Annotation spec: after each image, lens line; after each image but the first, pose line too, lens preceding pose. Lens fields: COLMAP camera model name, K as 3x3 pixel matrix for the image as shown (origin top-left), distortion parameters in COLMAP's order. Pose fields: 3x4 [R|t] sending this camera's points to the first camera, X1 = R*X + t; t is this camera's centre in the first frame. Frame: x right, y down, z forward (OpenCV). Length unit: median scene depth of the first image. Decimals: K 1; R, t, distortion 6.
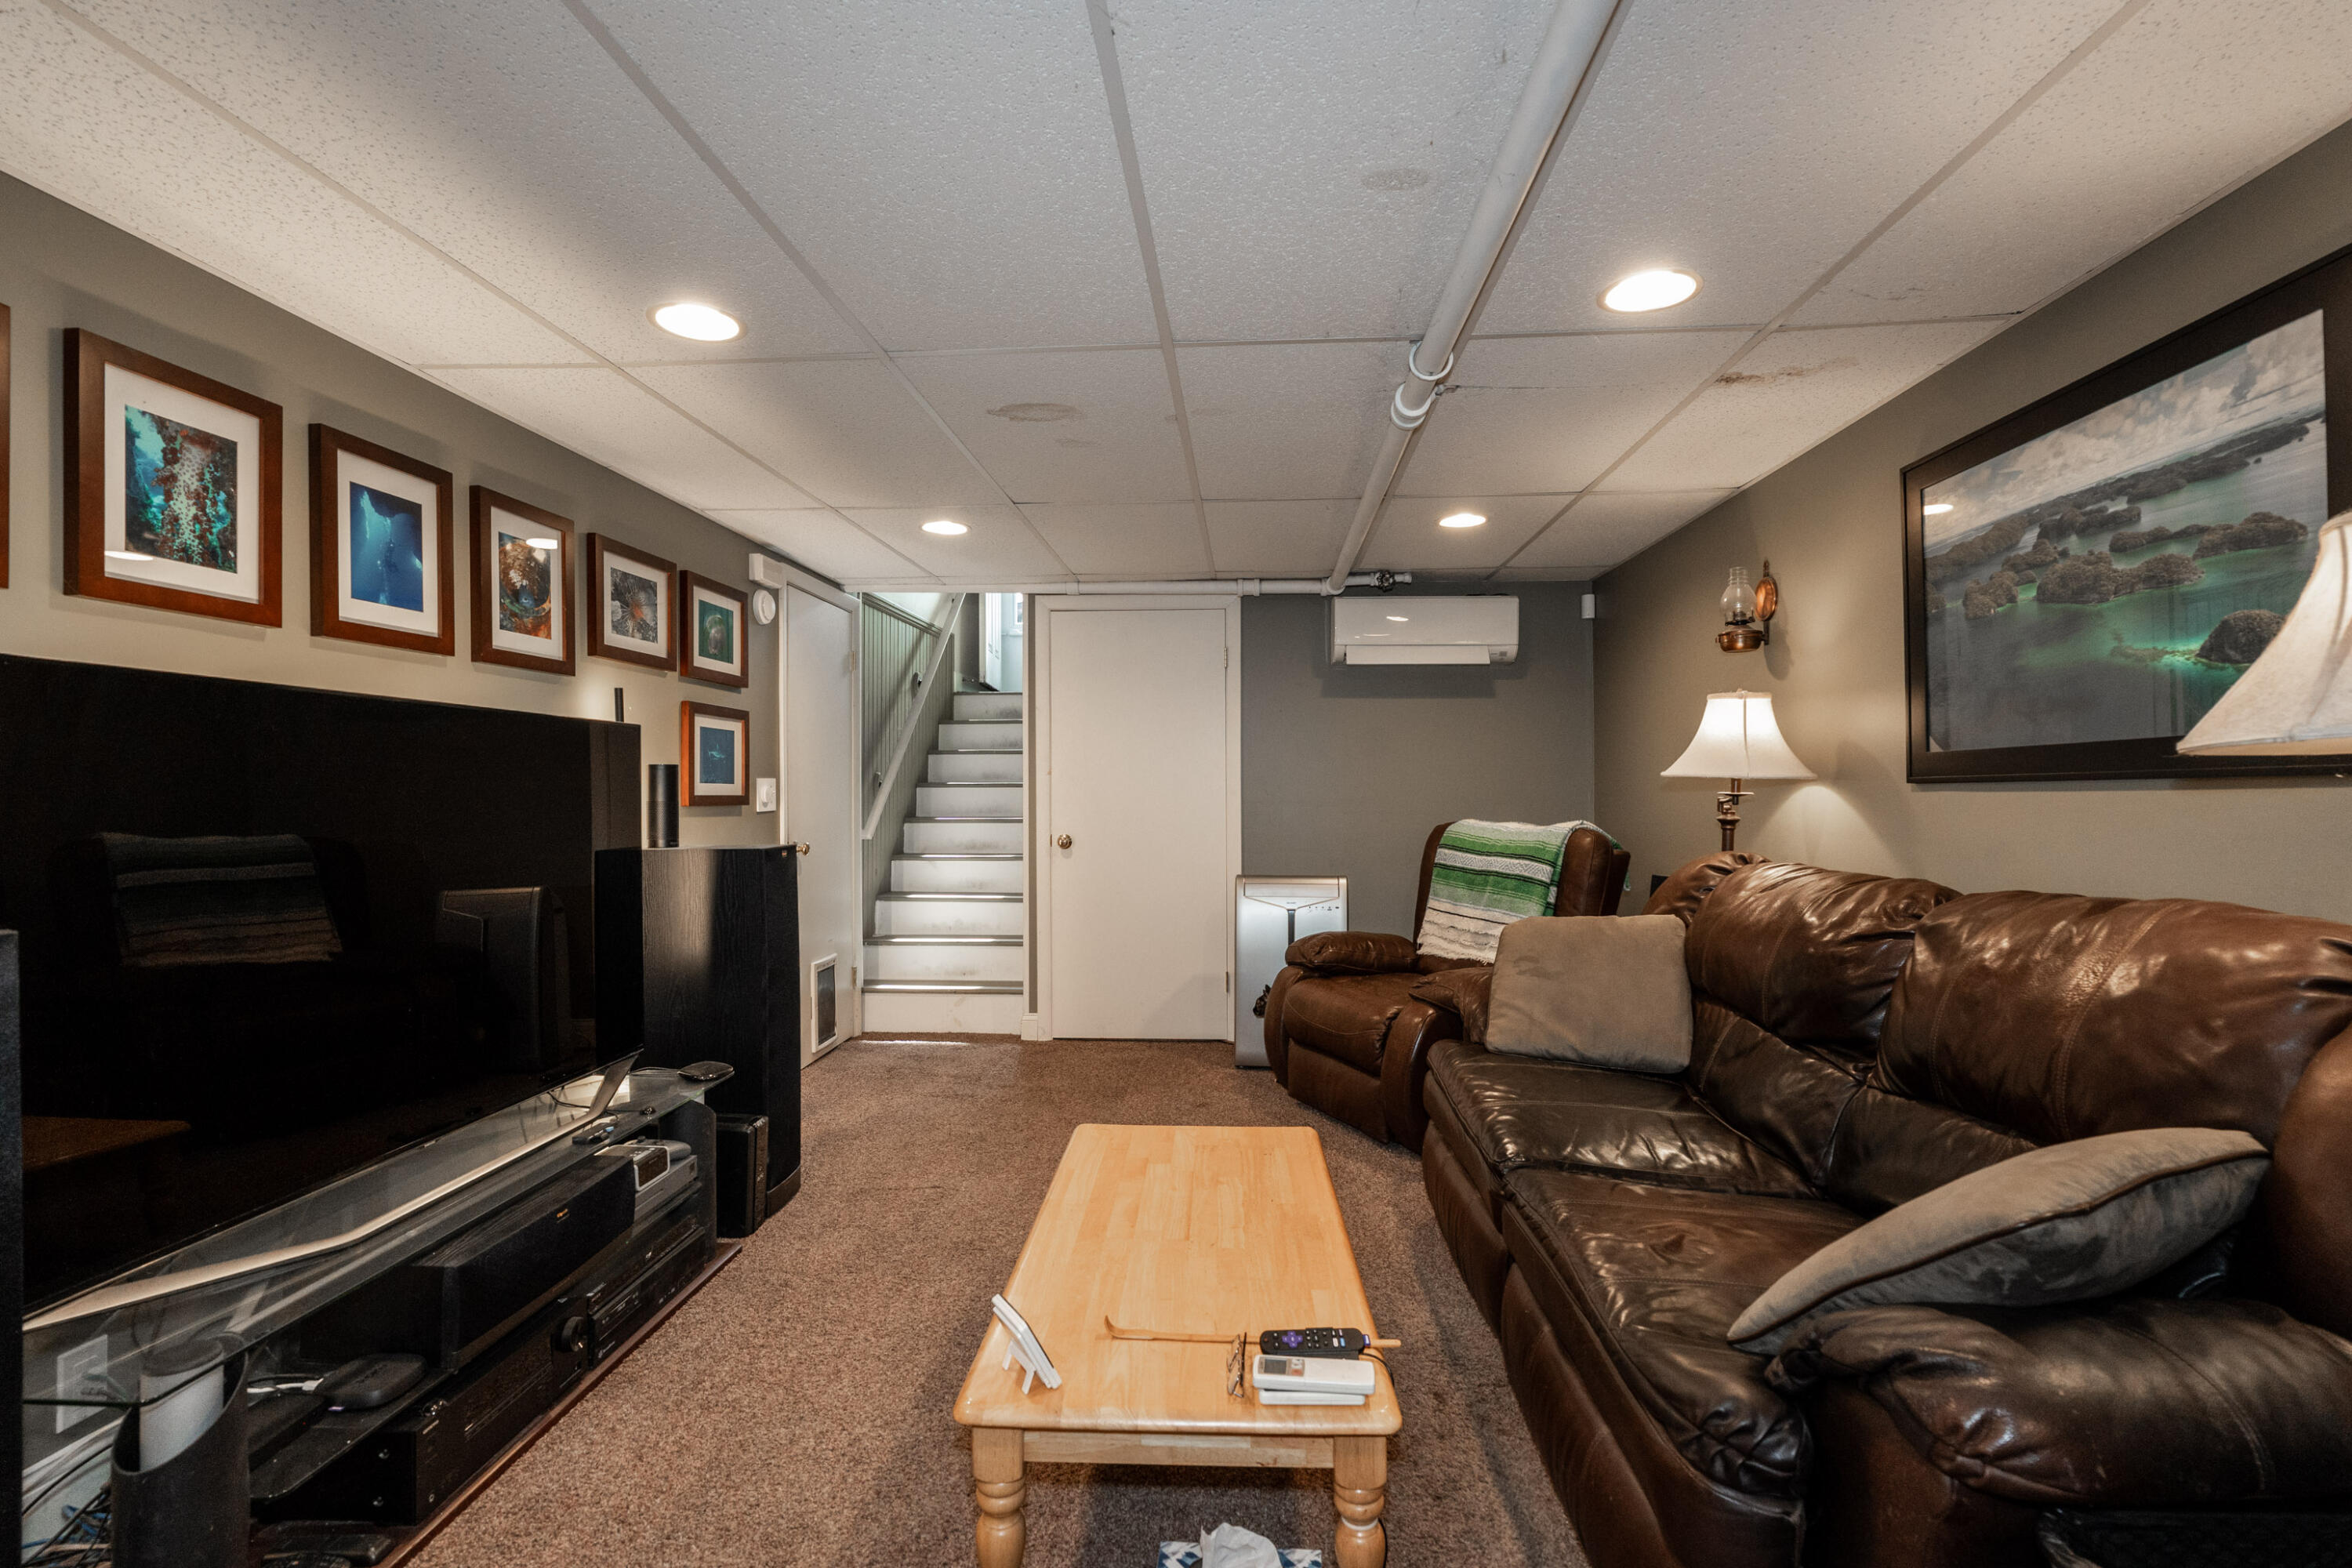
lens RADIAL K [[1165.1, 0, 1184.9], [0, 1165.1, 713.9], [0, 0, 1]] dist [-0.001762, 0.000075]
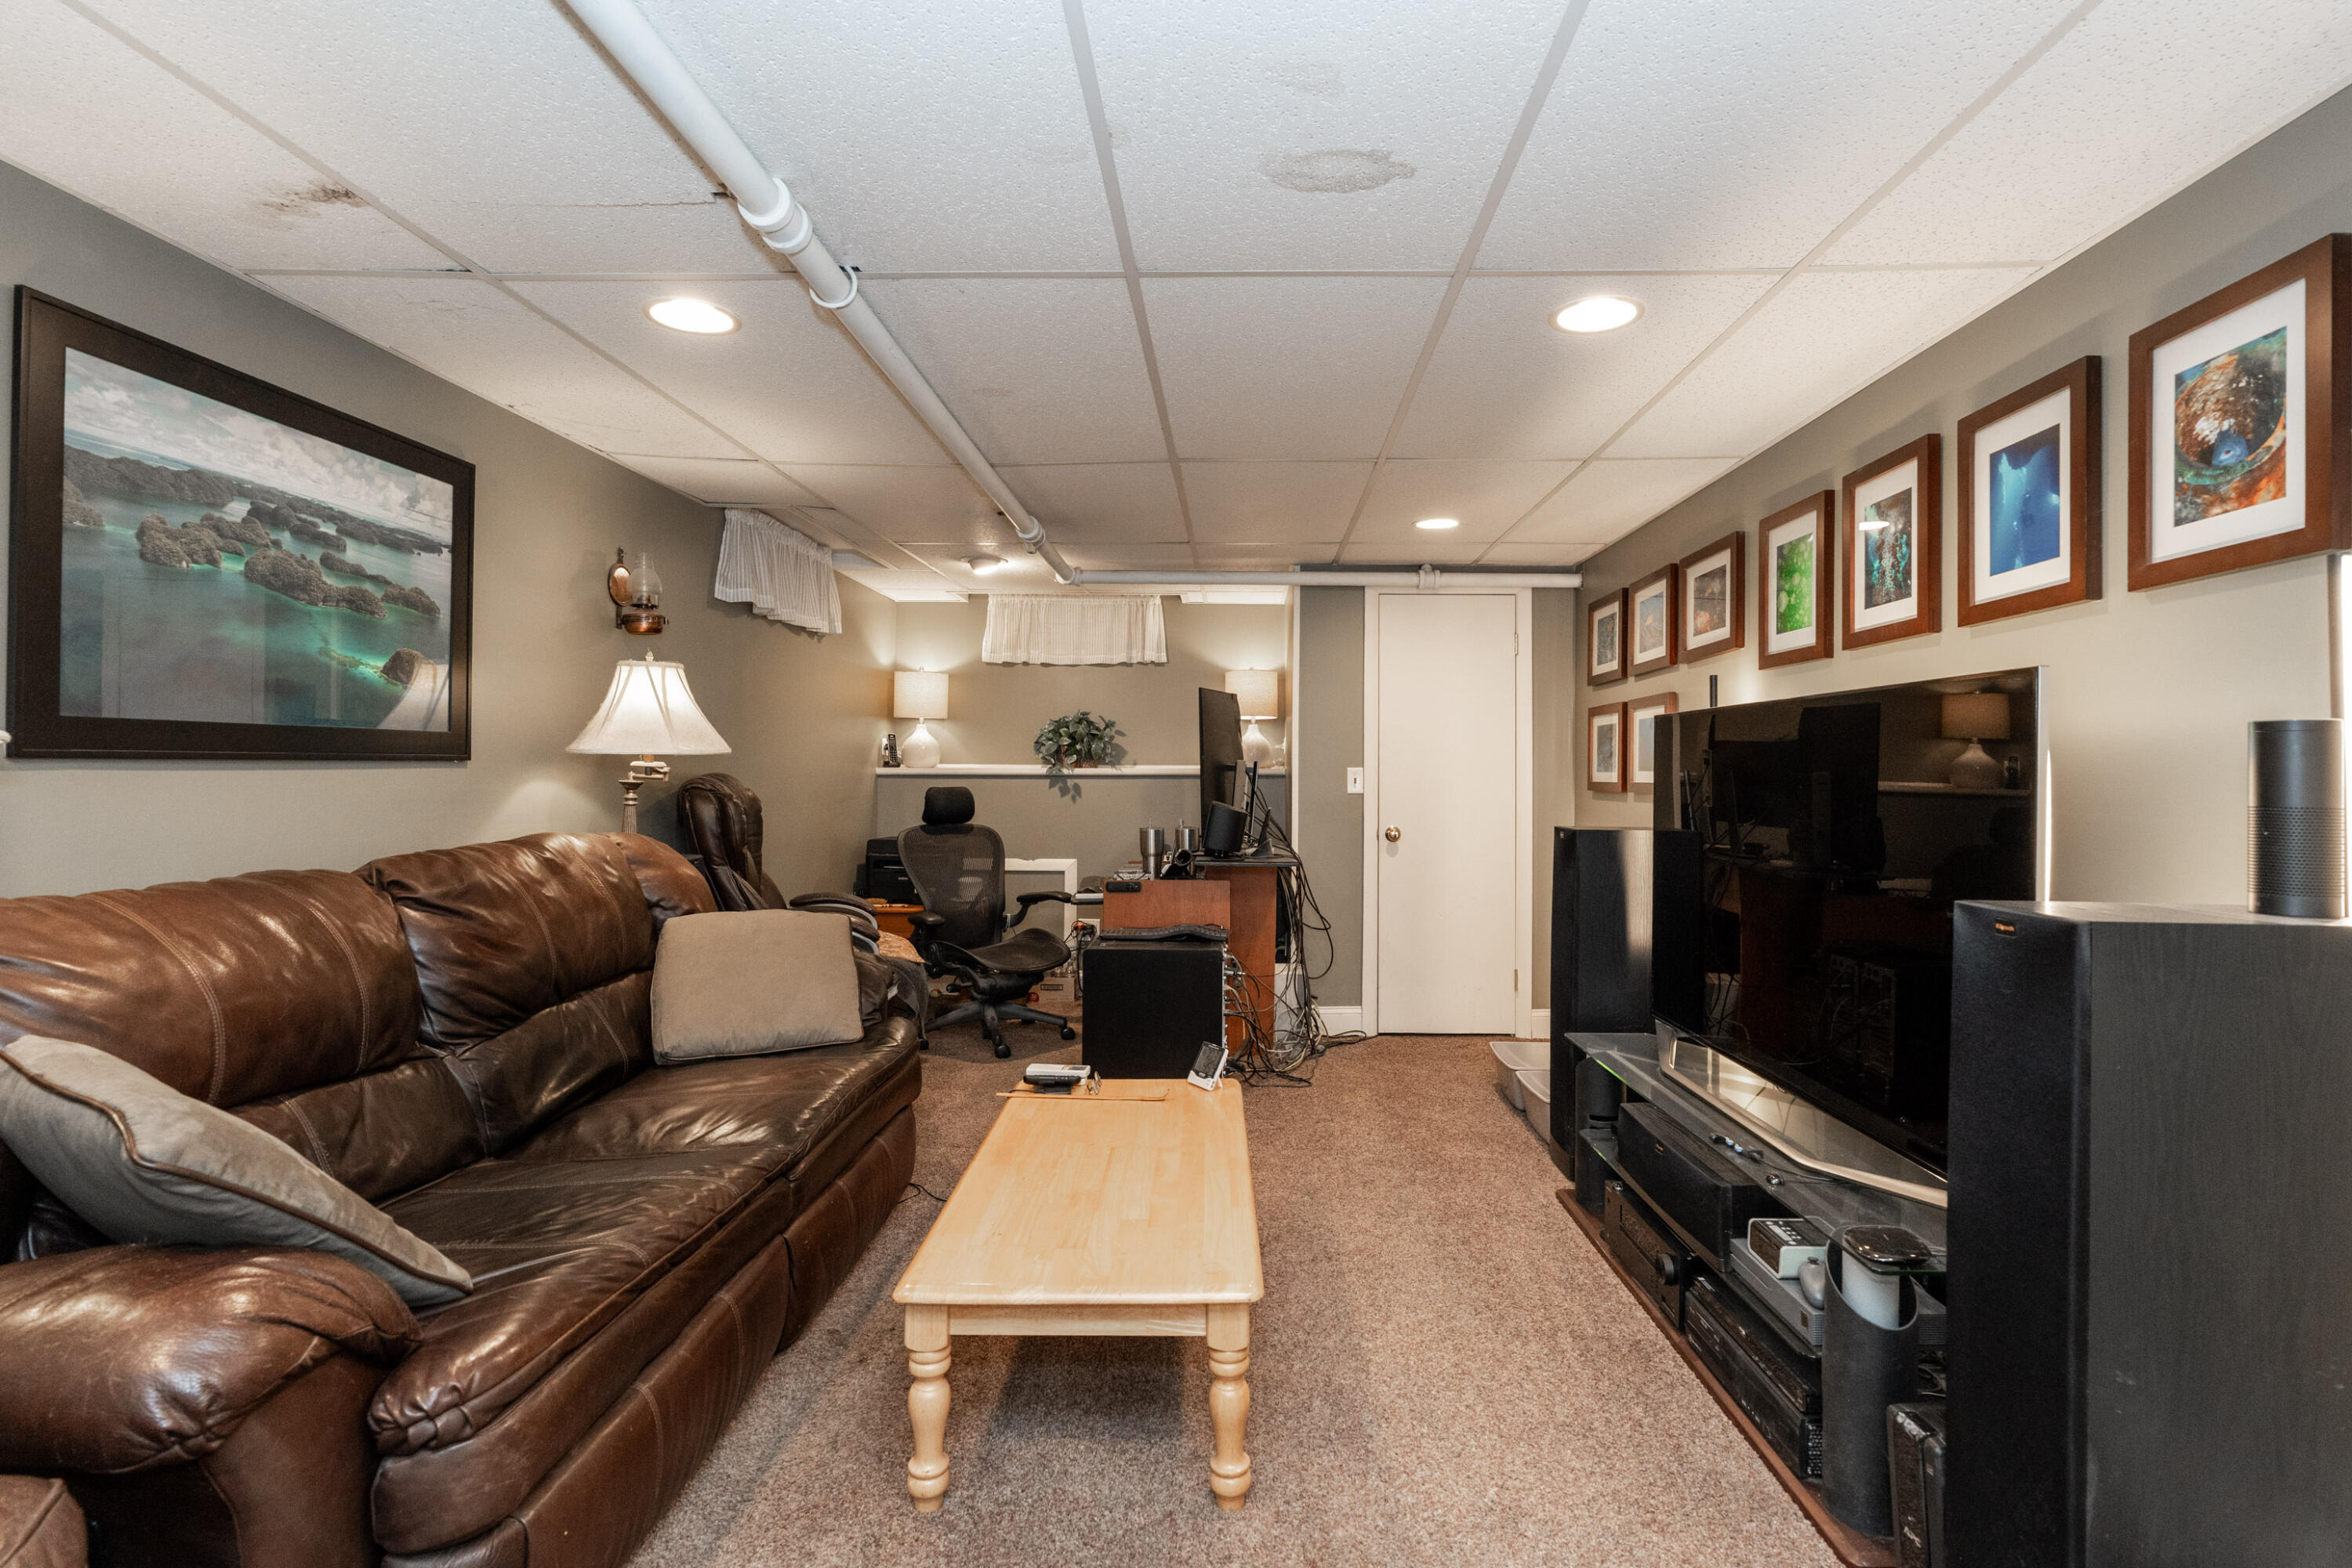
lens RADIAL K [[1156.5, 0, 1176.0], [0, 1156.5, 784.0], [0, 0, 1]] dist [-0.000070, -0.000081]
pose [[-0.999962, -0.005642, -0.006673, -0.049004], [-0.005258, 0.998406, -0.056186, 0.129689], [0.006979, -0.056149, -0.998398, 1.985879]]
